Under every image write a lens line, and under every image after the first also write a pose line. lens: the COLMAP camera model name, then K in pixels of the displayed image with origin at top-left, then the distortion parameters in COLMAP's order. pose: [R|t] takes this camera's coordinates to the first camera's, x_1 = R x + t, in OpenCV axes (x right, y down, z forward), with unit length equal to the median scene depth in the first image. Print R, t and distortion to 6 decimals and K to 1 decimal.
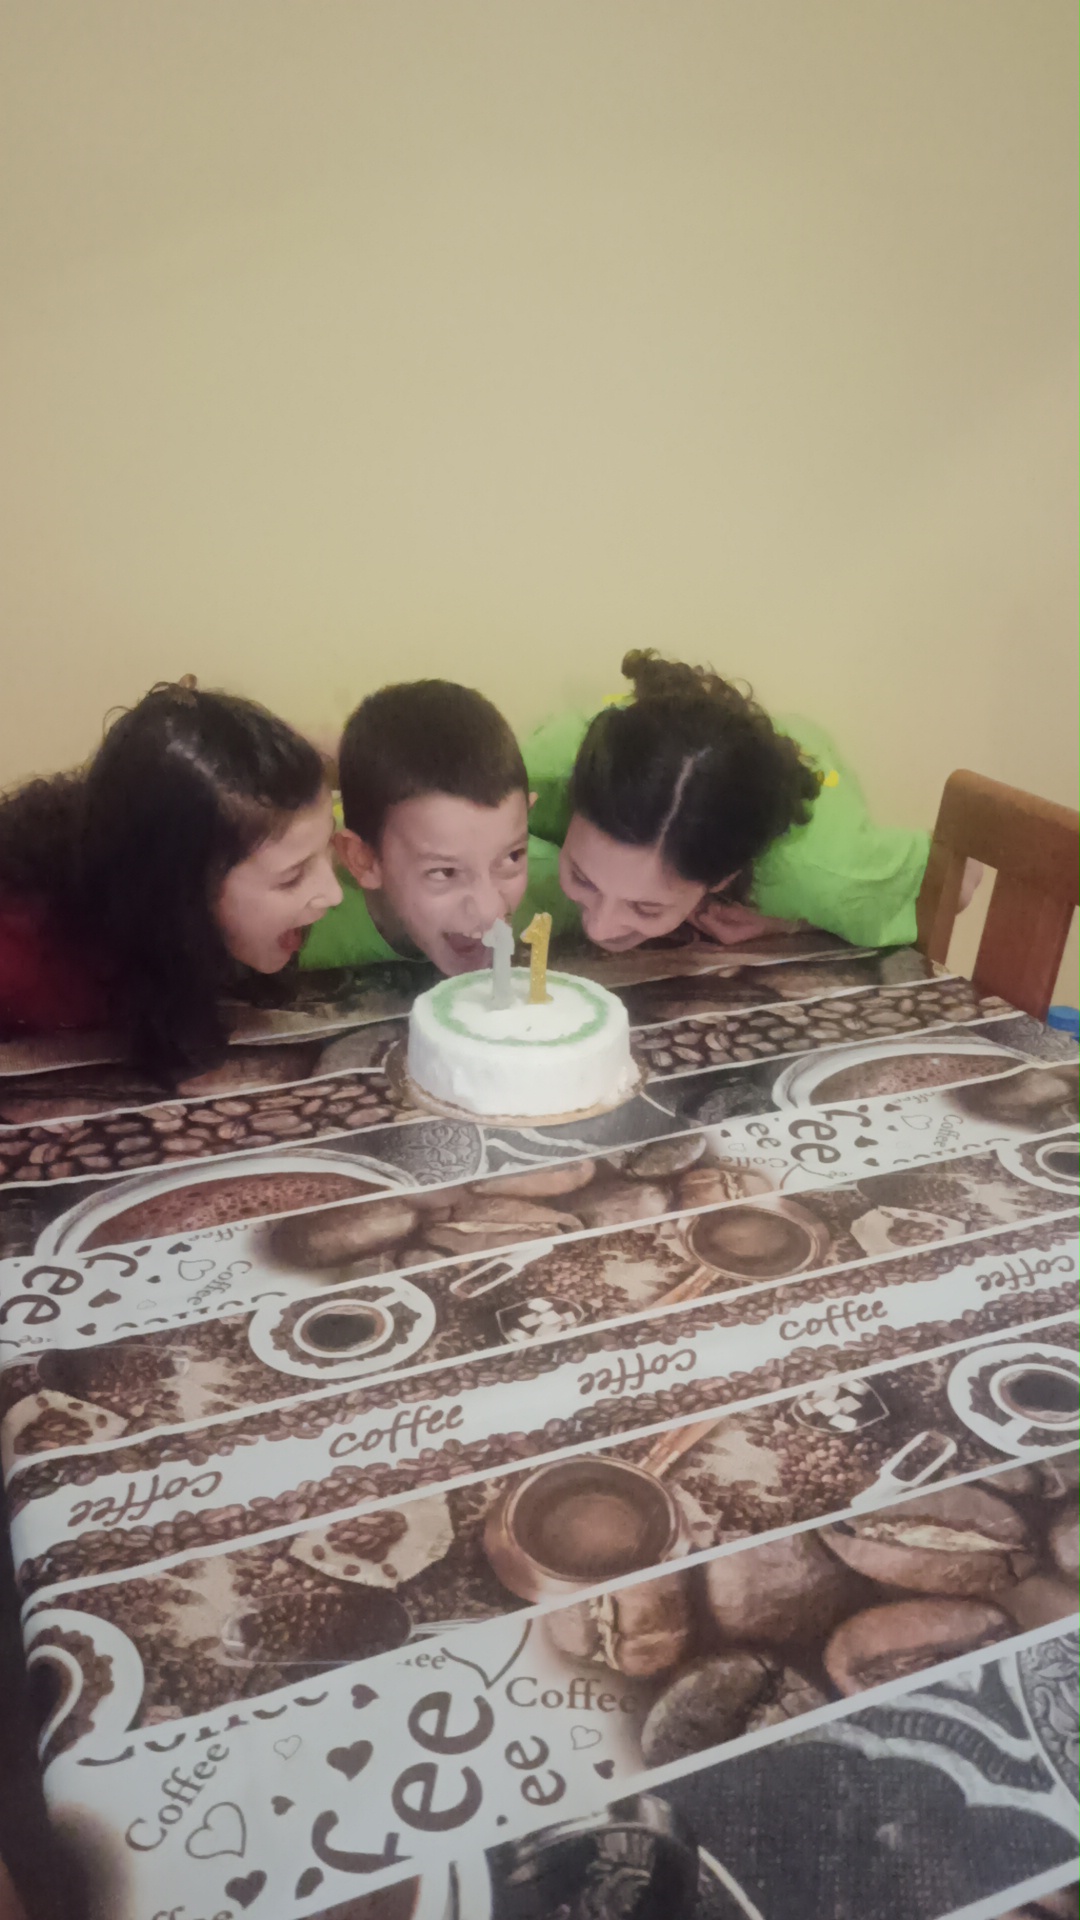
lens RADIAL K [[1534.4, 0, 544.0], [0, 1534.4, 965.8], [0, 0, 1]] dist [0.062776, -0.074329]
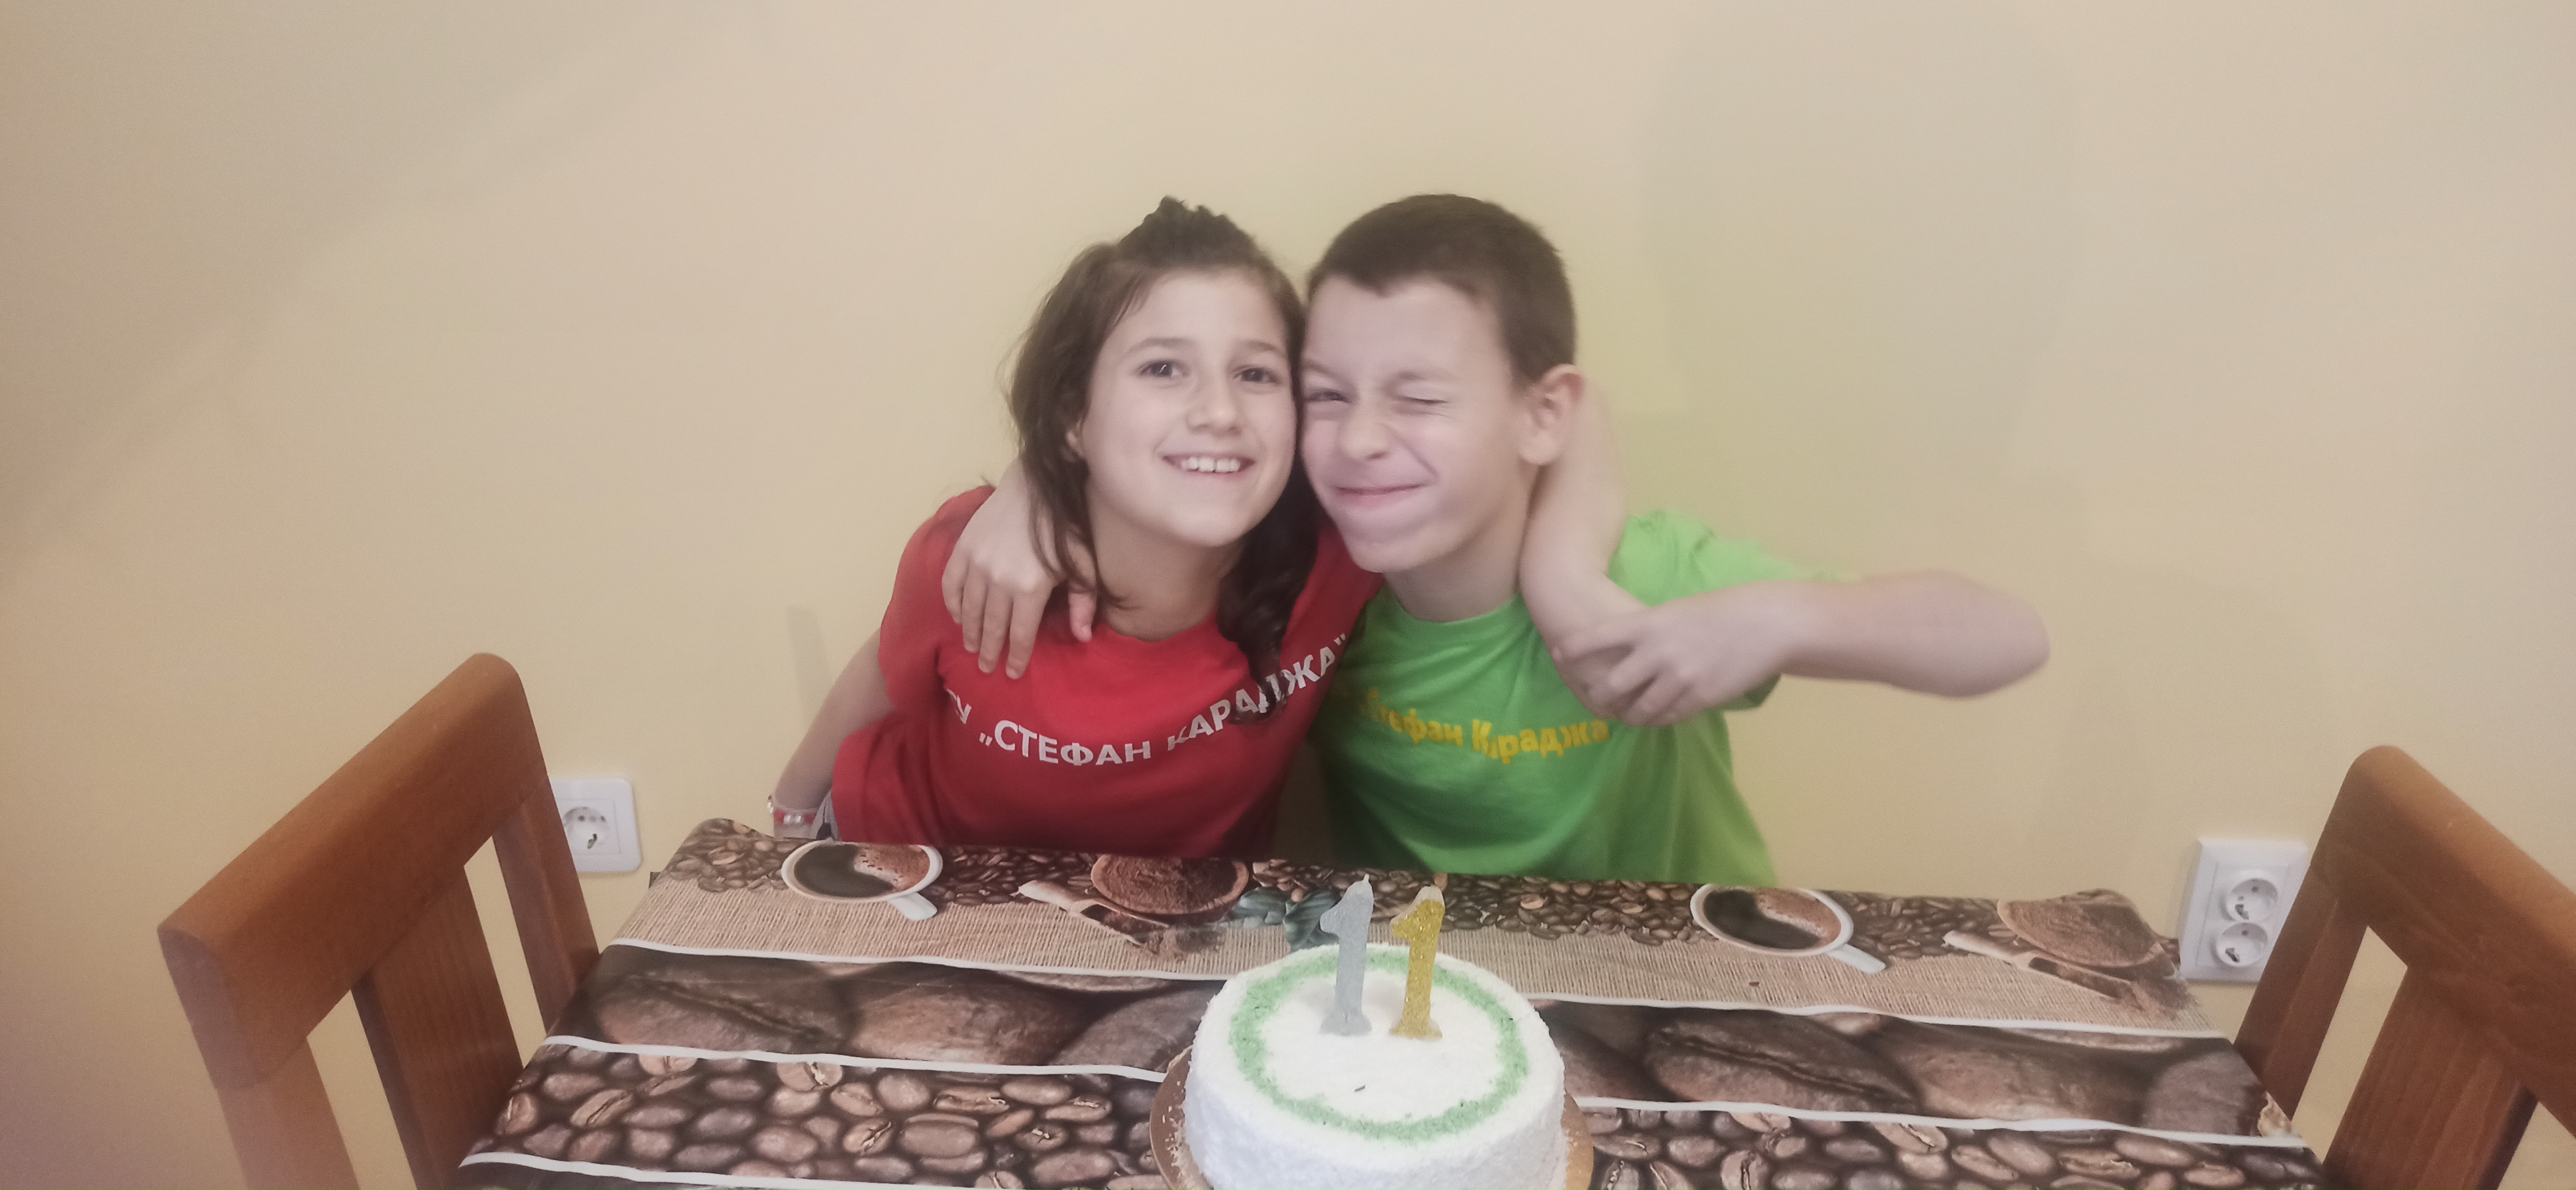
lens RADIAL K [[1969.7, 0, 1264.2], [0, 1969.7, 550.2], [0, 0, 1]] dist [0.061757, -0.060704]
pose [[0.906152, 0.159295, -0.391809, 0.270163], [-0.178606, 0.983834, -0.013077, -0.177852], [0.383392, 0.081829, 0.919954, 0.330469]]
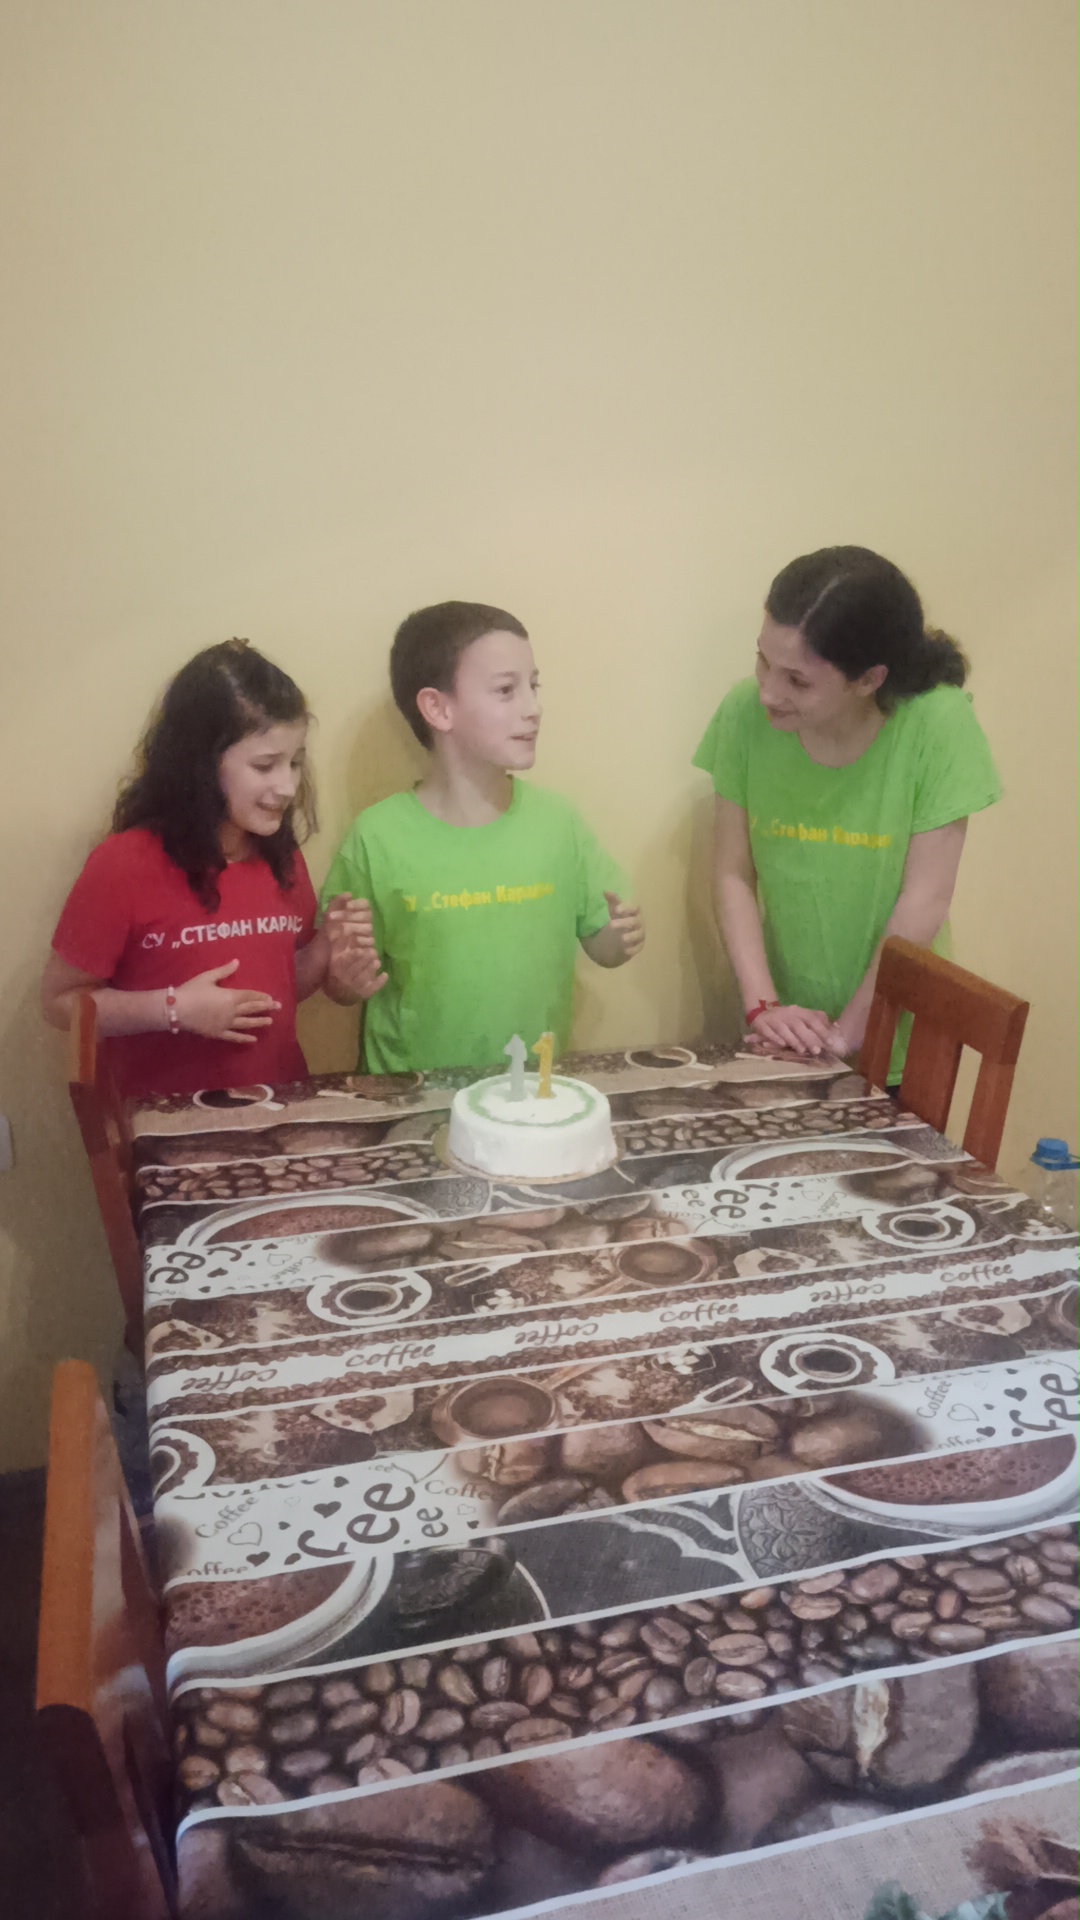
lens RADIAL K [[1534.4, 0, 540.5], [0, 1534.4, 953.8], [0, 0, 1]] dist [0.062776, -0.074329]
pose [[0.992778, 0.028201, -0.116608, 0.188259], [-0.039749, 0.994399, -0.097929, 0.038542], [0.113193, 0.101856, 0.988338, -0.467697]]
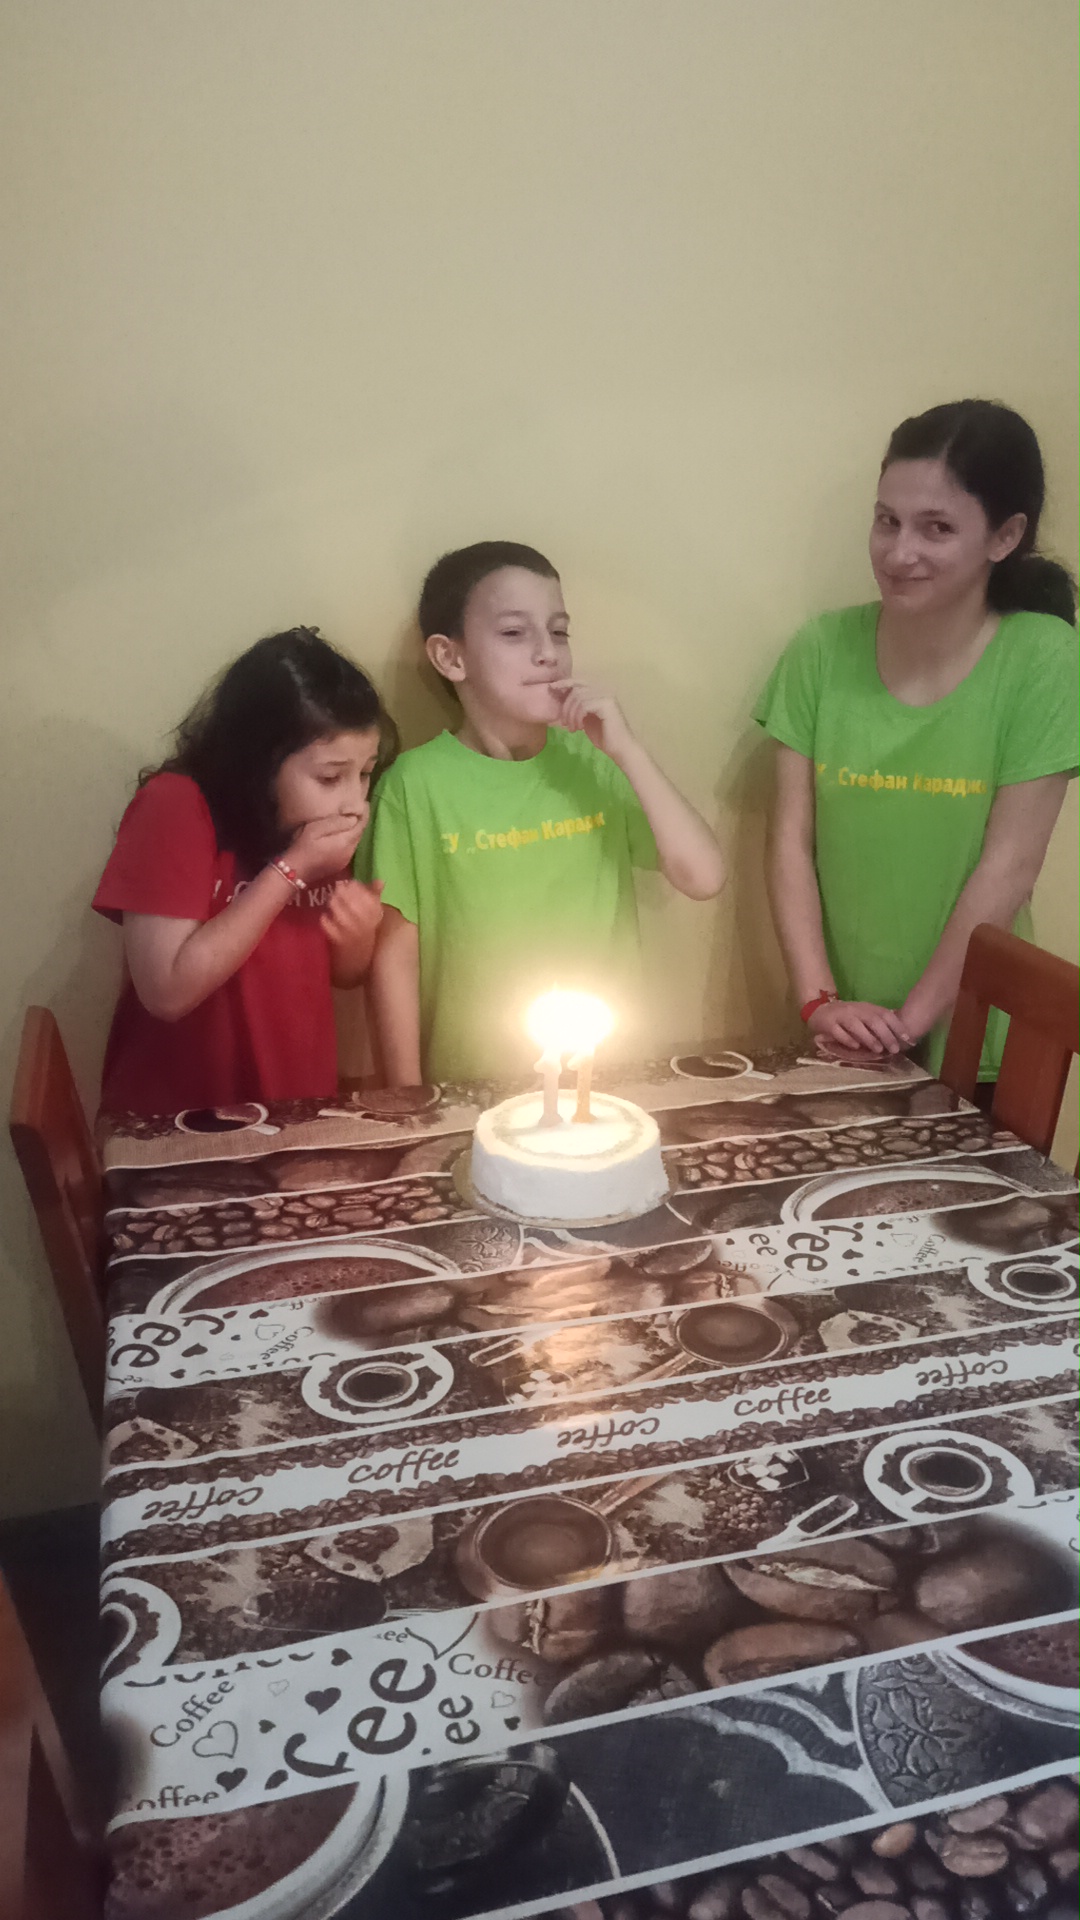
lens RADIAL K [[1534.4, 0, 538.4], [0, 1534.4, 945.7], [0, 0, 1]] dist [0.062776, -0.074329]
pose [[0.991649, 0.020331, -0.127352, 0.137630], [-0.030816, 0.996245, -0.080908, -0.017576], [0.125229, 0.084157, 0.988552, -0.218213]]
